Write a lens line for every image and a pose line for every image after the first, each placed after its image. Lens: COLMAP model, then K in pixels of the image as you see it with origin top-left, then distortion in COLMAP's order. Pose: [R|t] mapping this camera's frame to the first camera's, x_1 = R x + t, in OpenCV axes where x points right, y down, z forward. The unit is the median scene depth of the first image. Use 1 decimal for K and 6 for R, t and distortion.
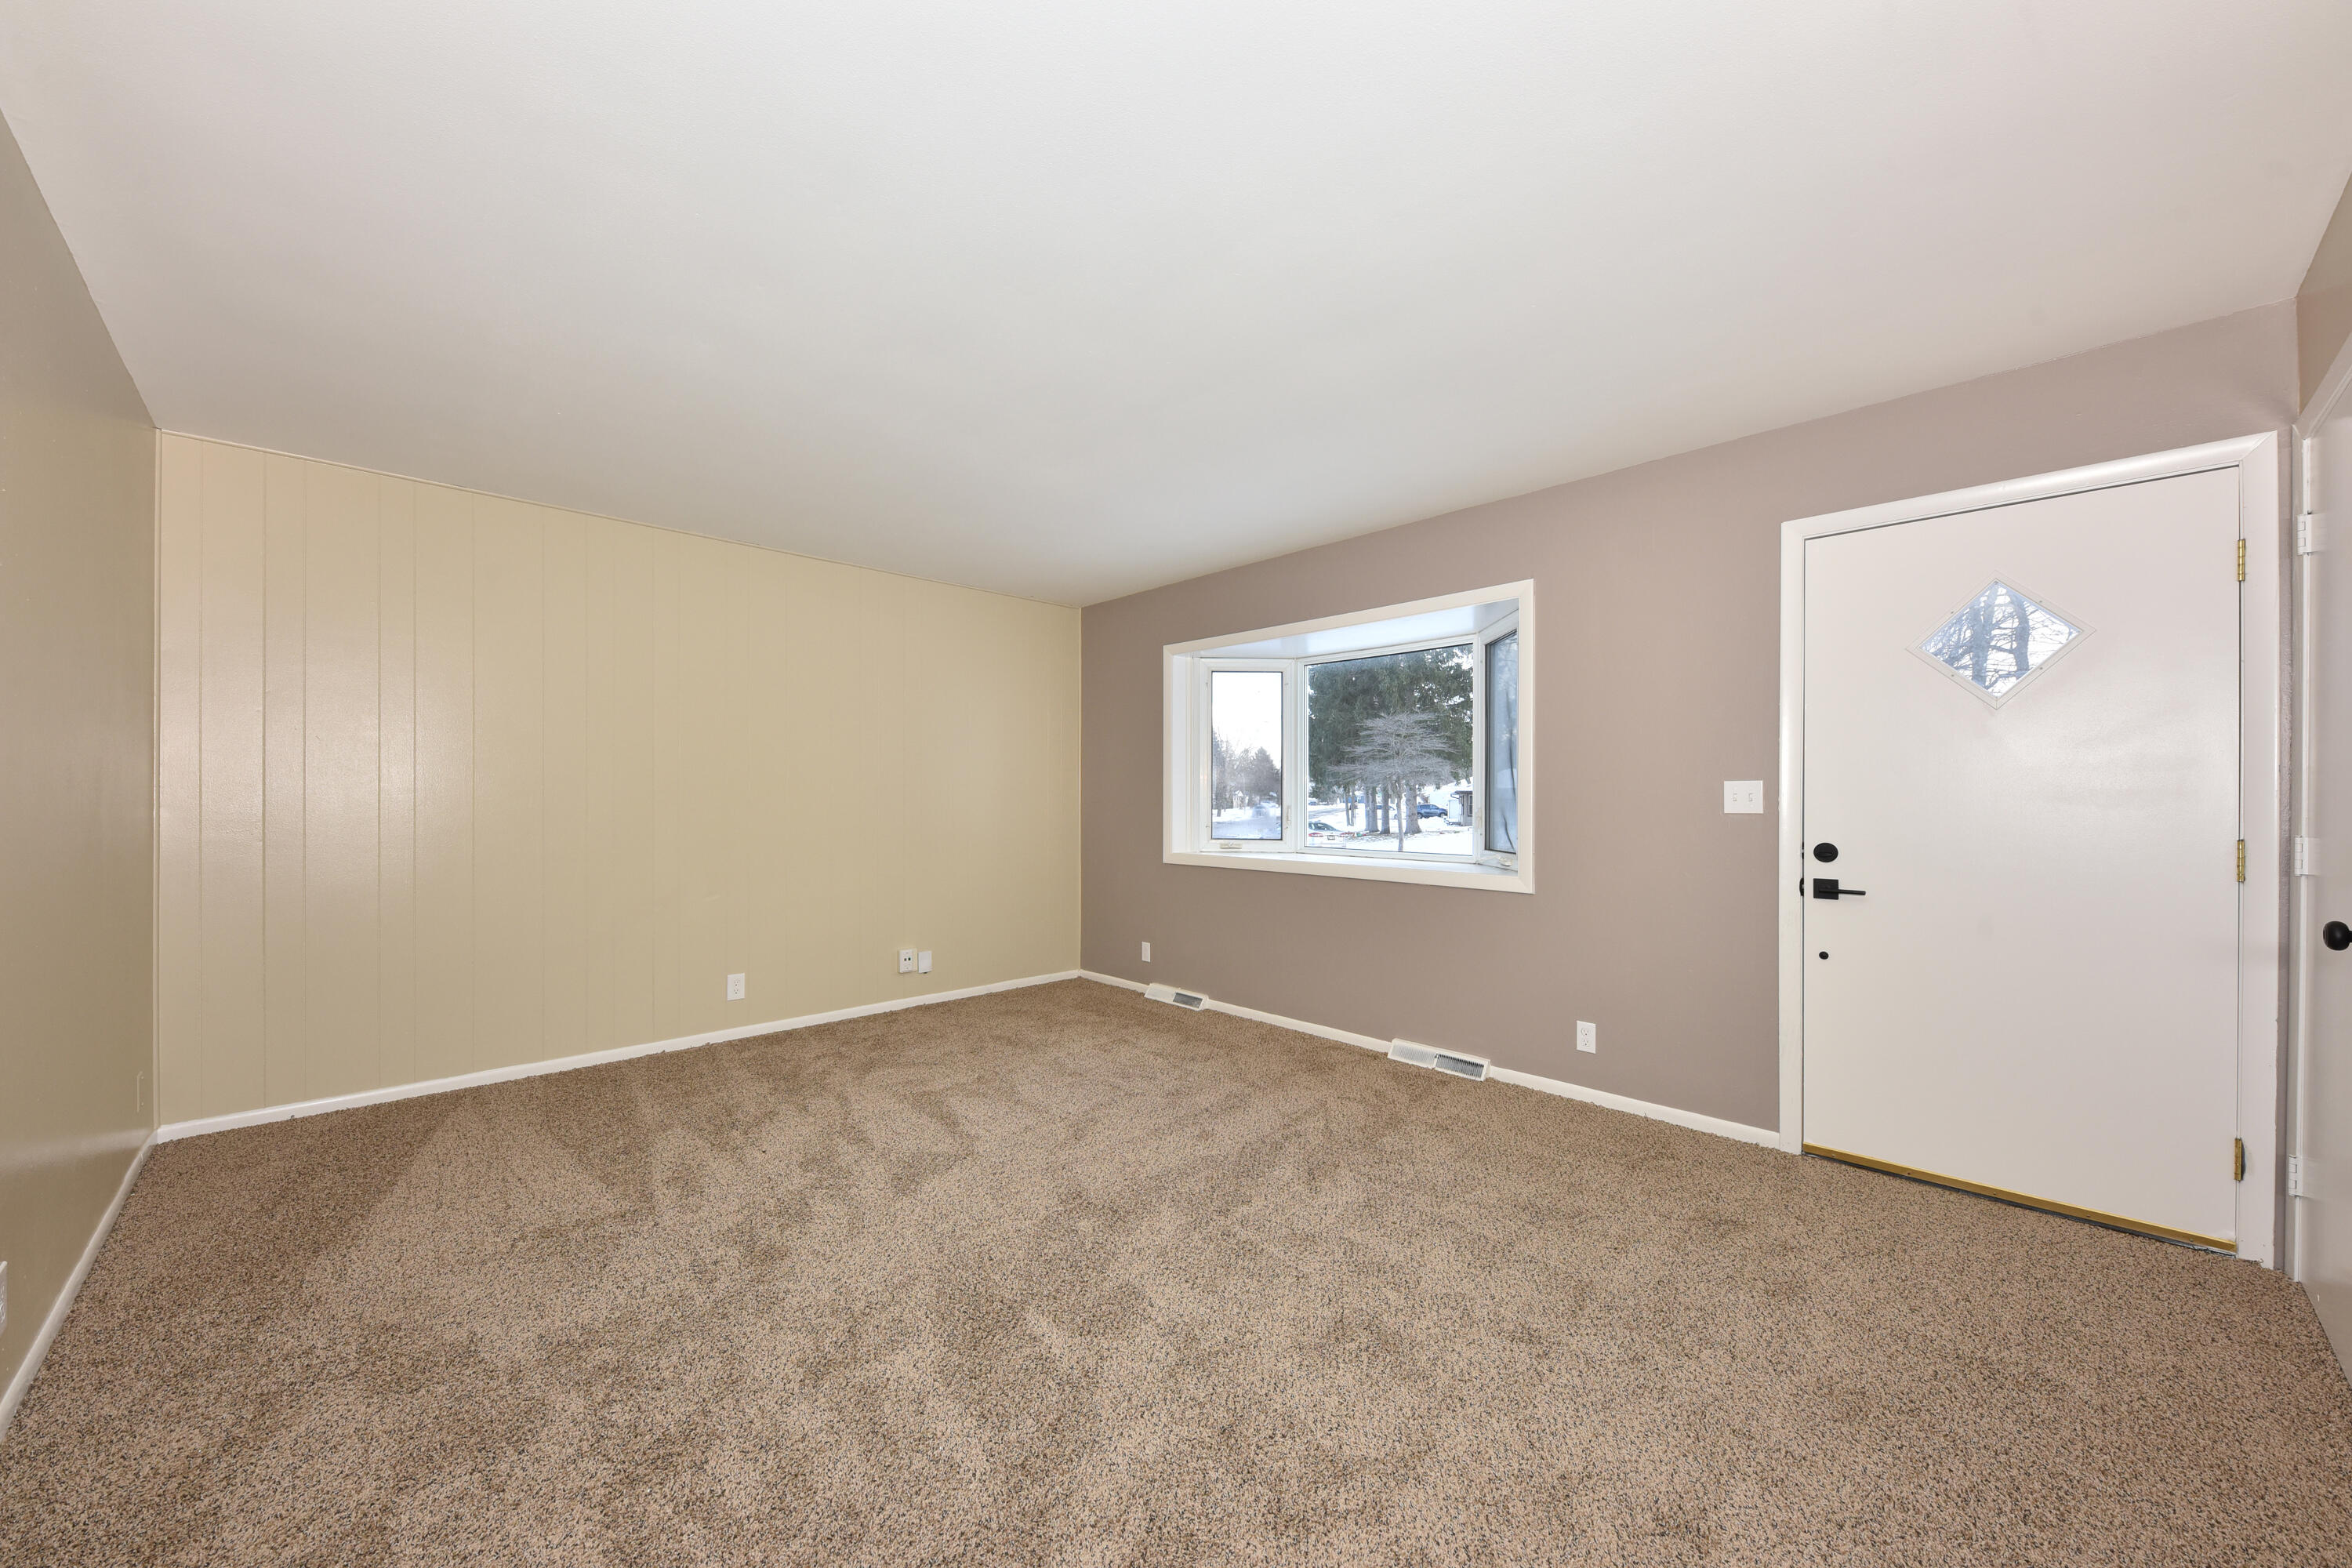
lens RADIAL K [[858.5, 0, 1176.3], [0, 858.5, 797.4], [0, 0, 1]] dist [0.002161, 0.000048]
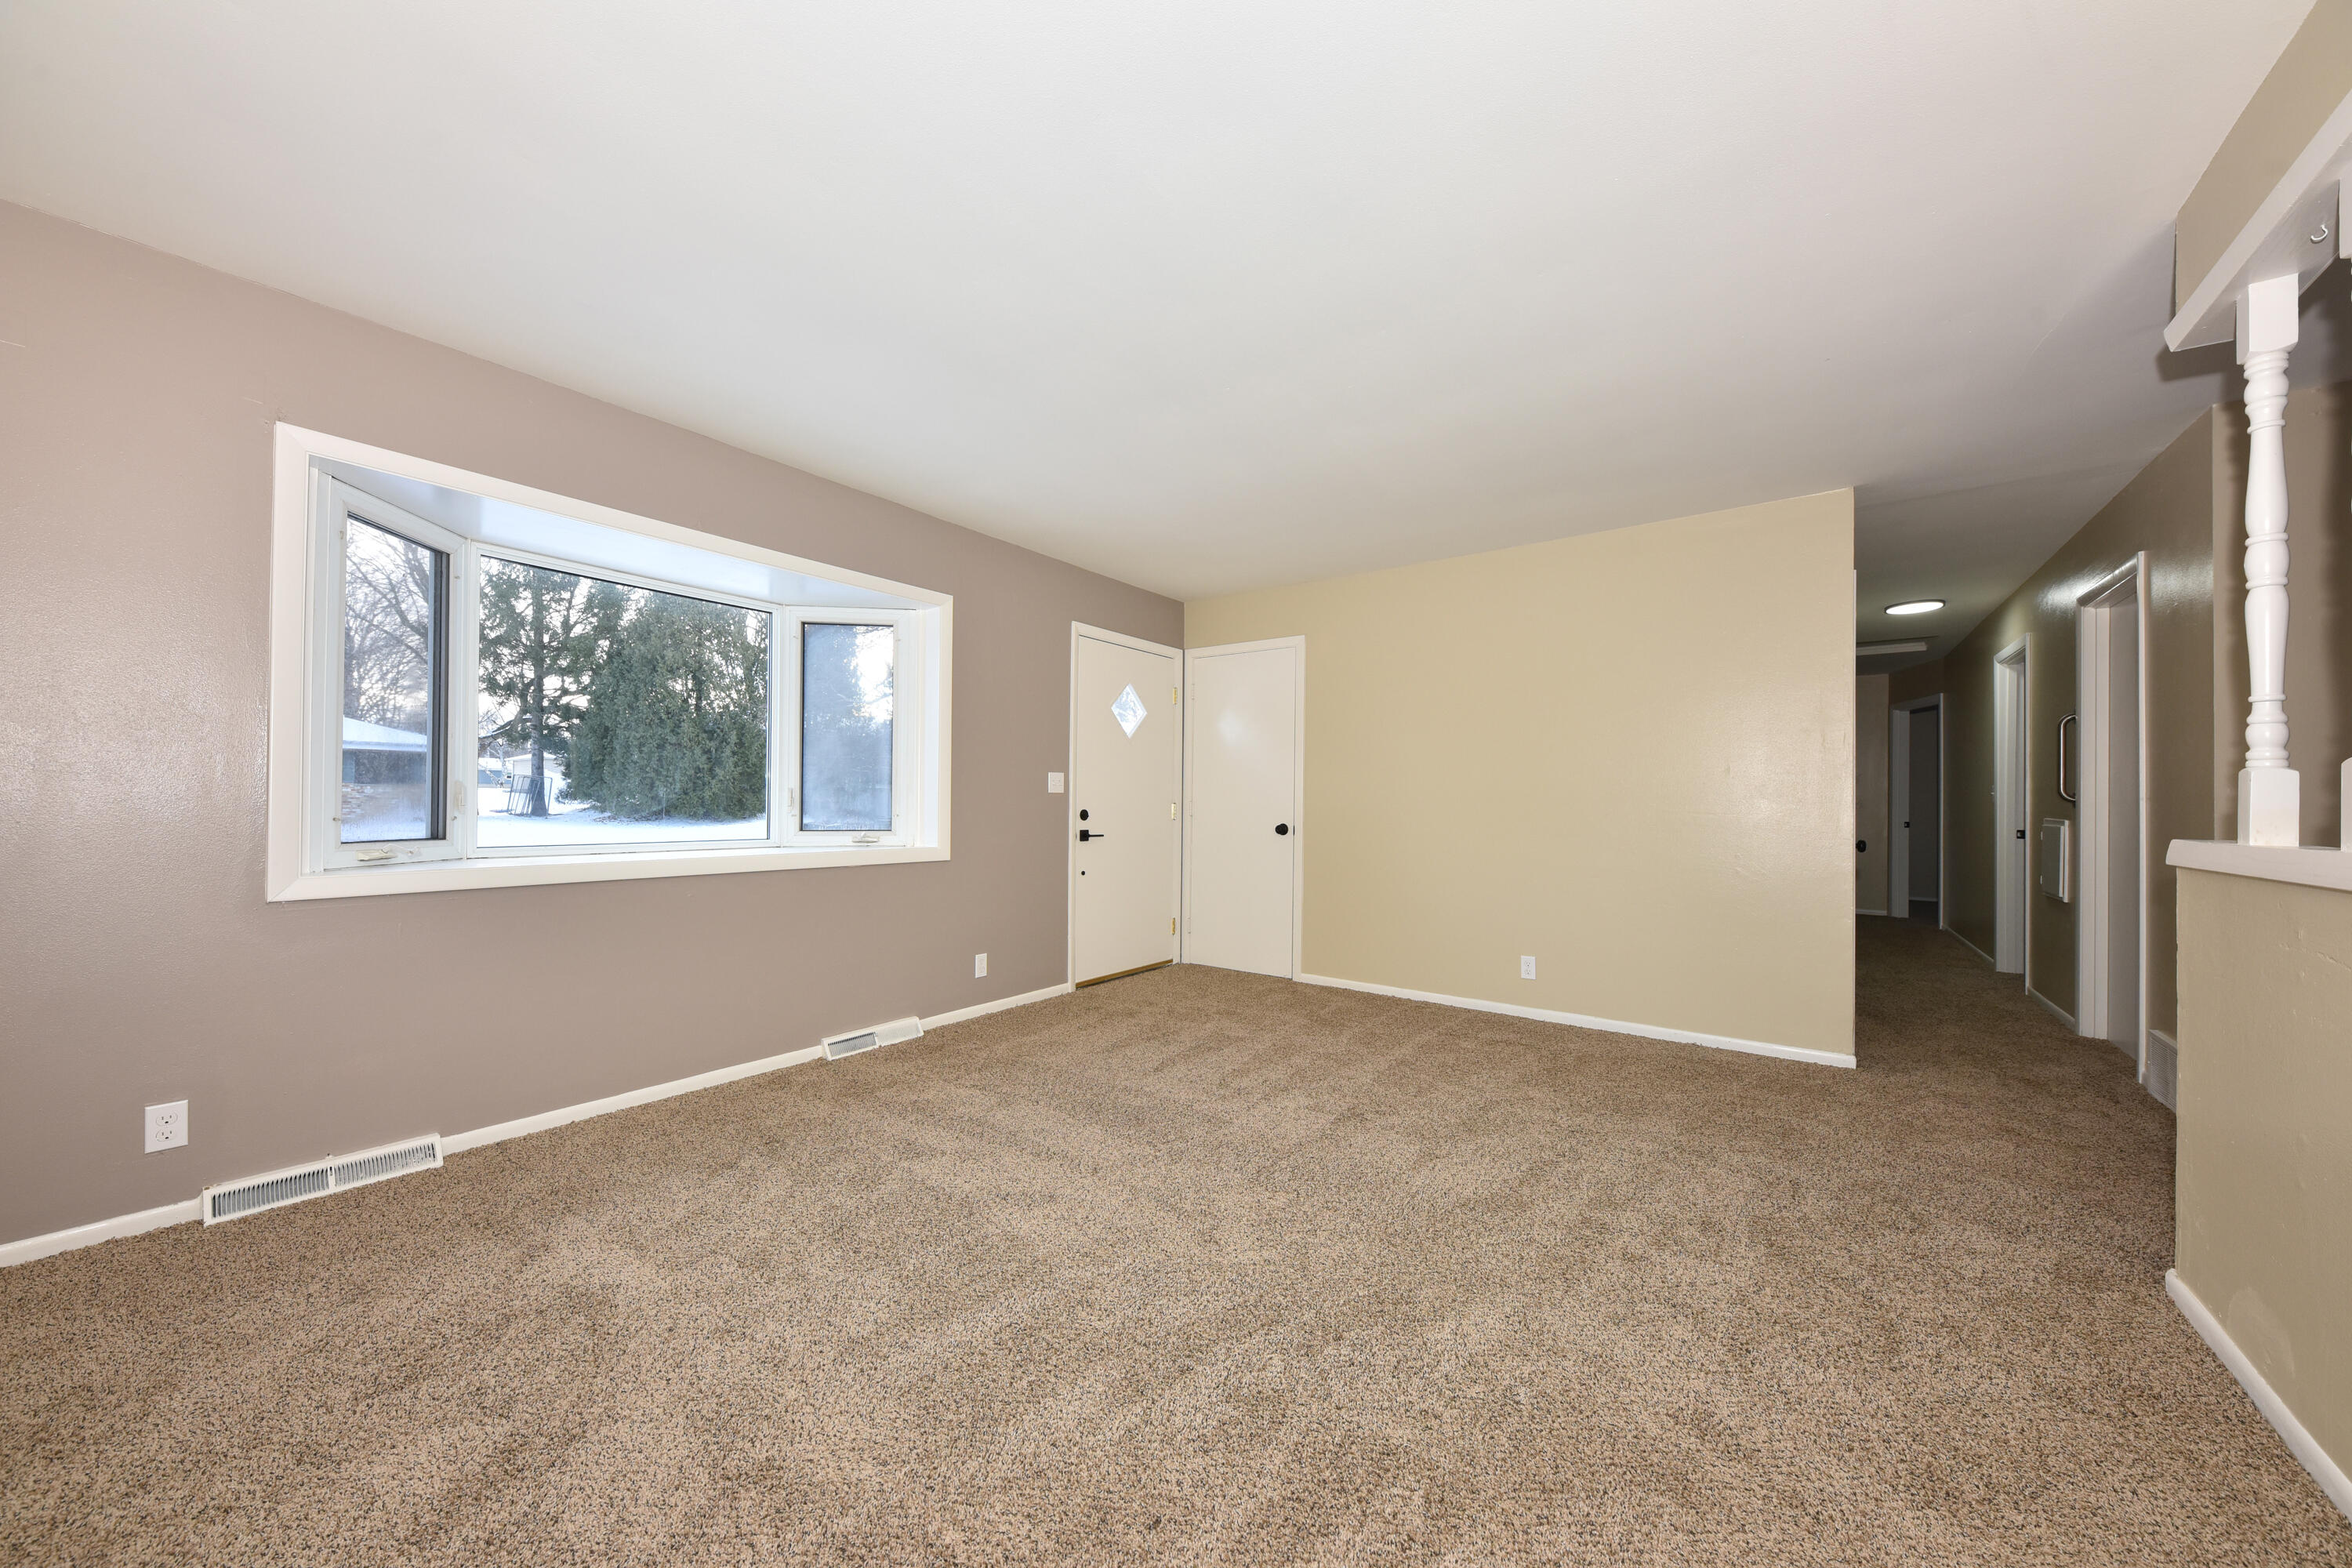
lens RADIAL K [[806.9, 0, 1175.8], [0, 806.9, 797.2], [0, 0, 1]] dist [0.011918, -0.009464]
pose [[-0.154600, 0.002161, 0.987975, -0.716908], [-0.009078, 0.999952, -0.003608, 0.024798], [-0.987935, -0.009526, -0.154573, 0.835096]]
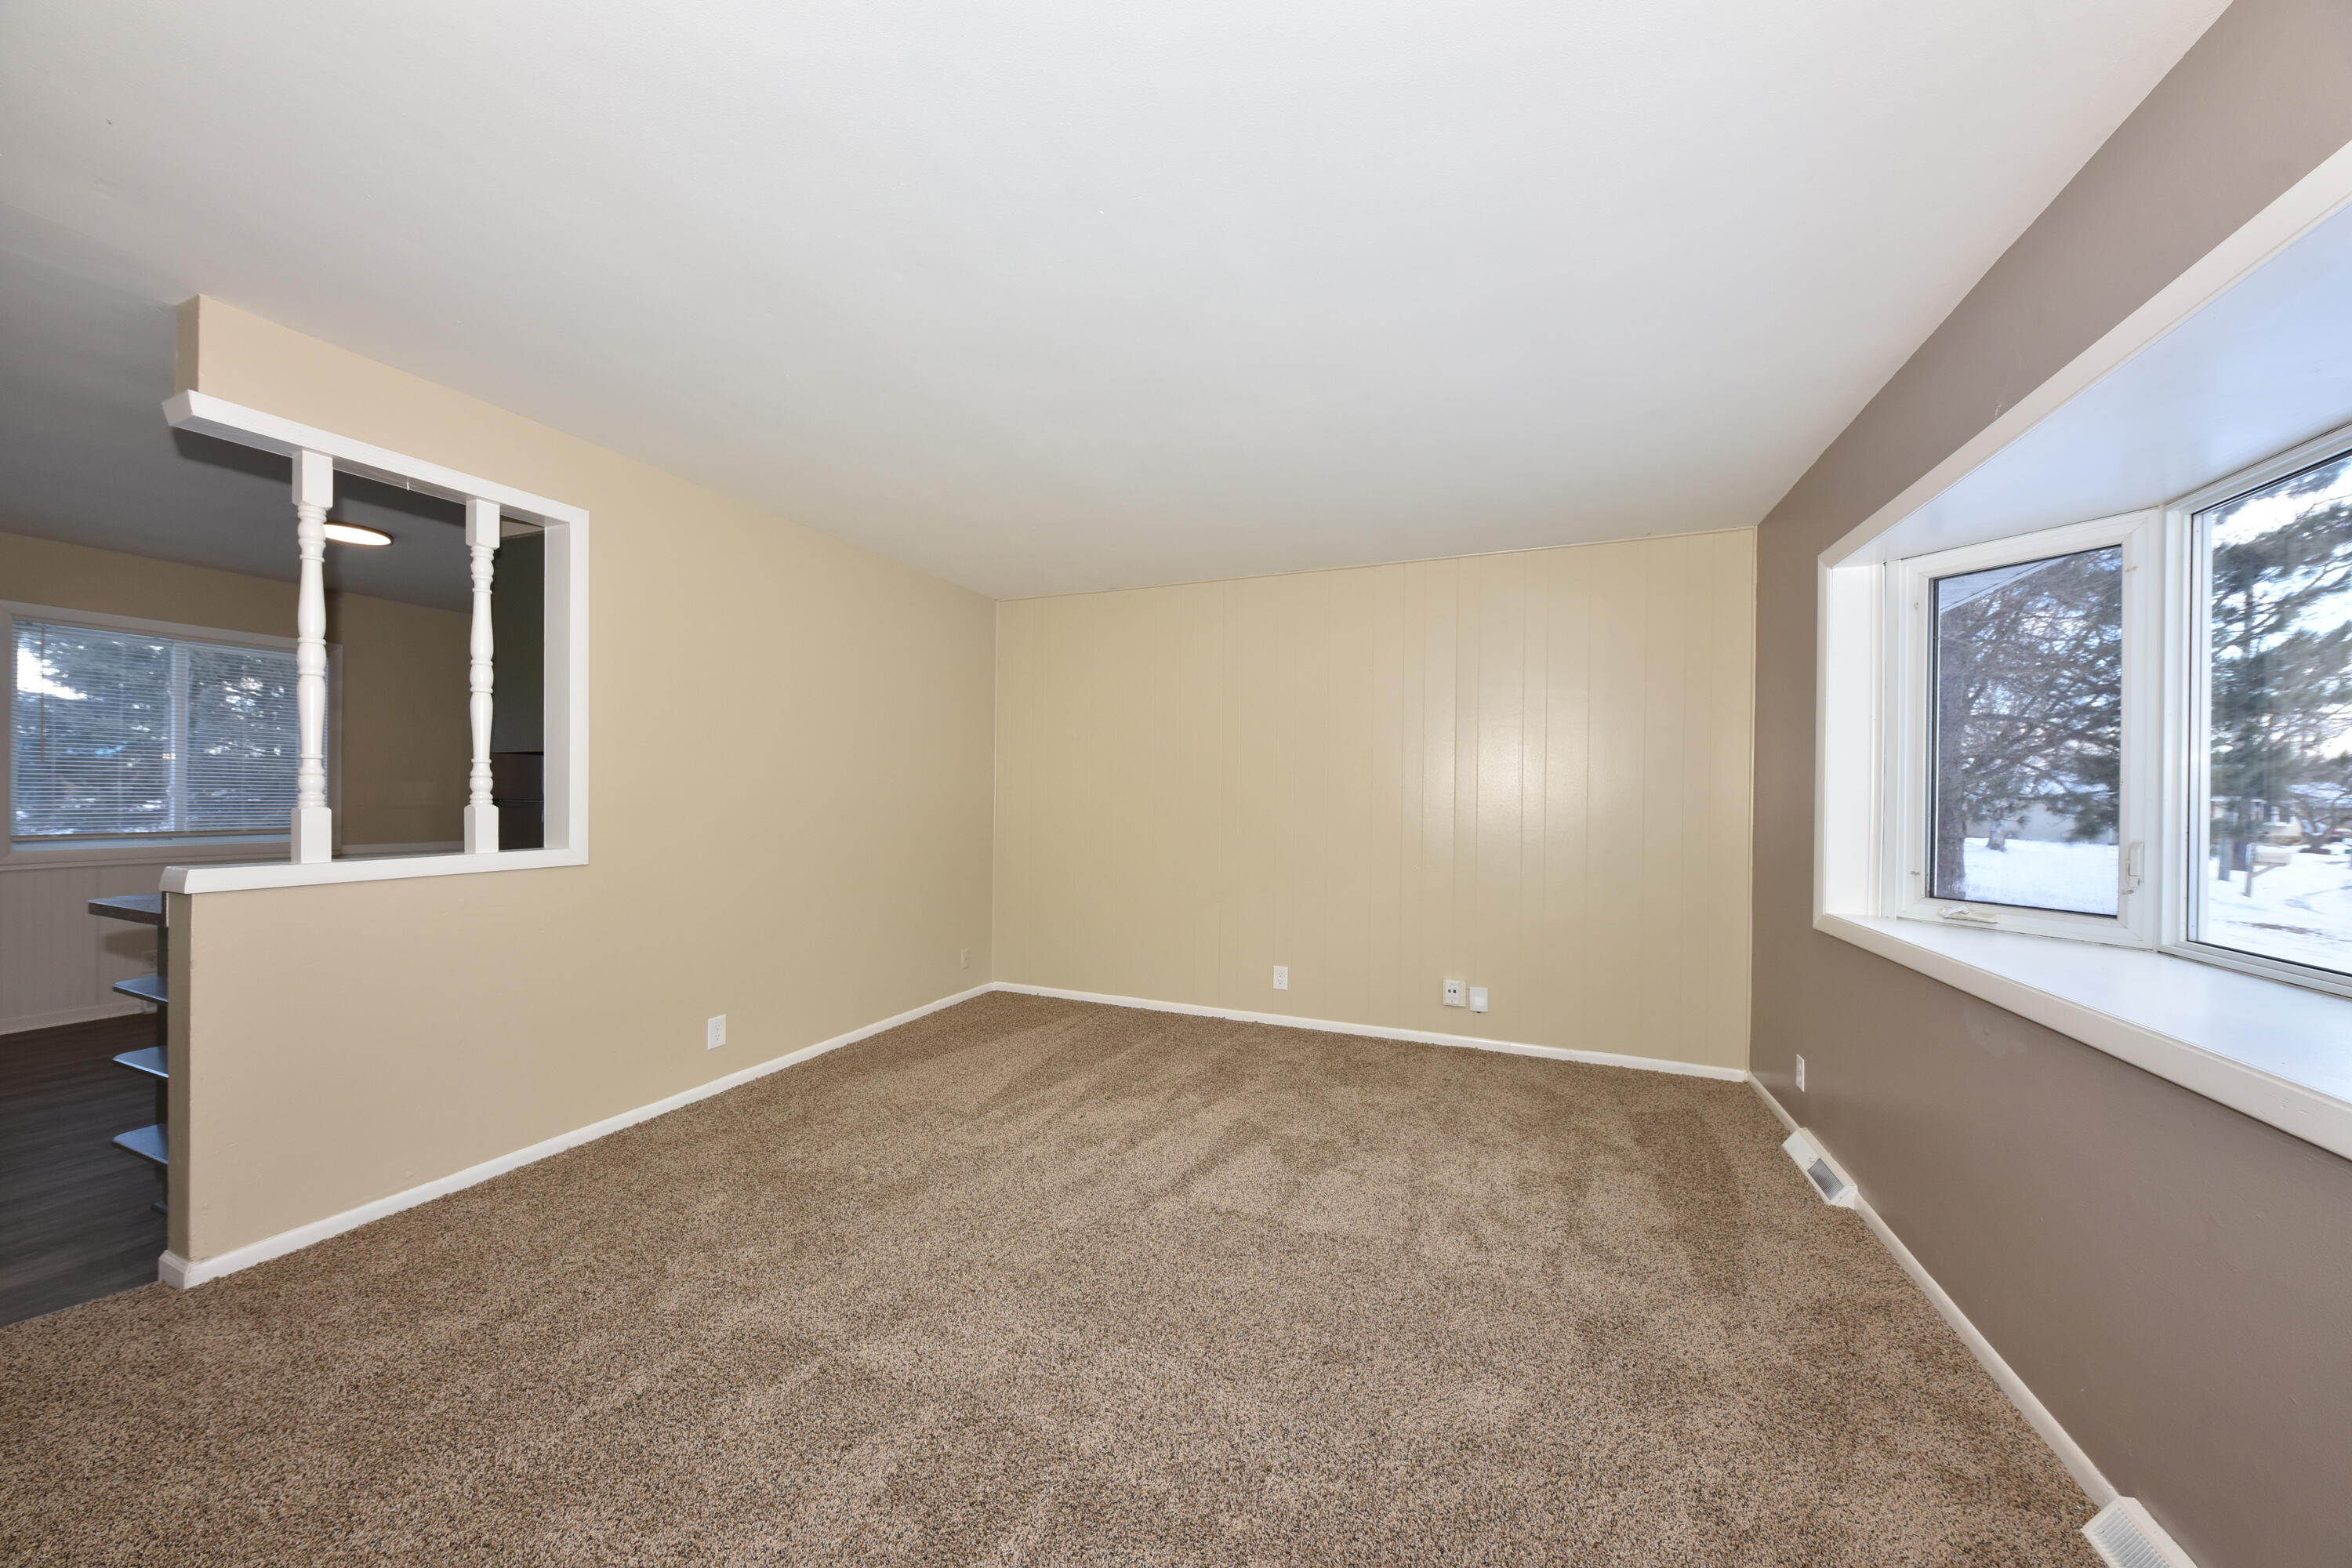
lens RADIAL K [[806.9, 0, 1175.8], [0, 806.9, 797.2], [0, 0, 1]] dist [0.011918, -0.009464]
pose [[0.393915, 0.003945, -0.919138, 0.436771], [-0.006923, 0.999975, 0.001325, -0.010525], [0.919121, 0.005841, 0.393933, 0.545380]]
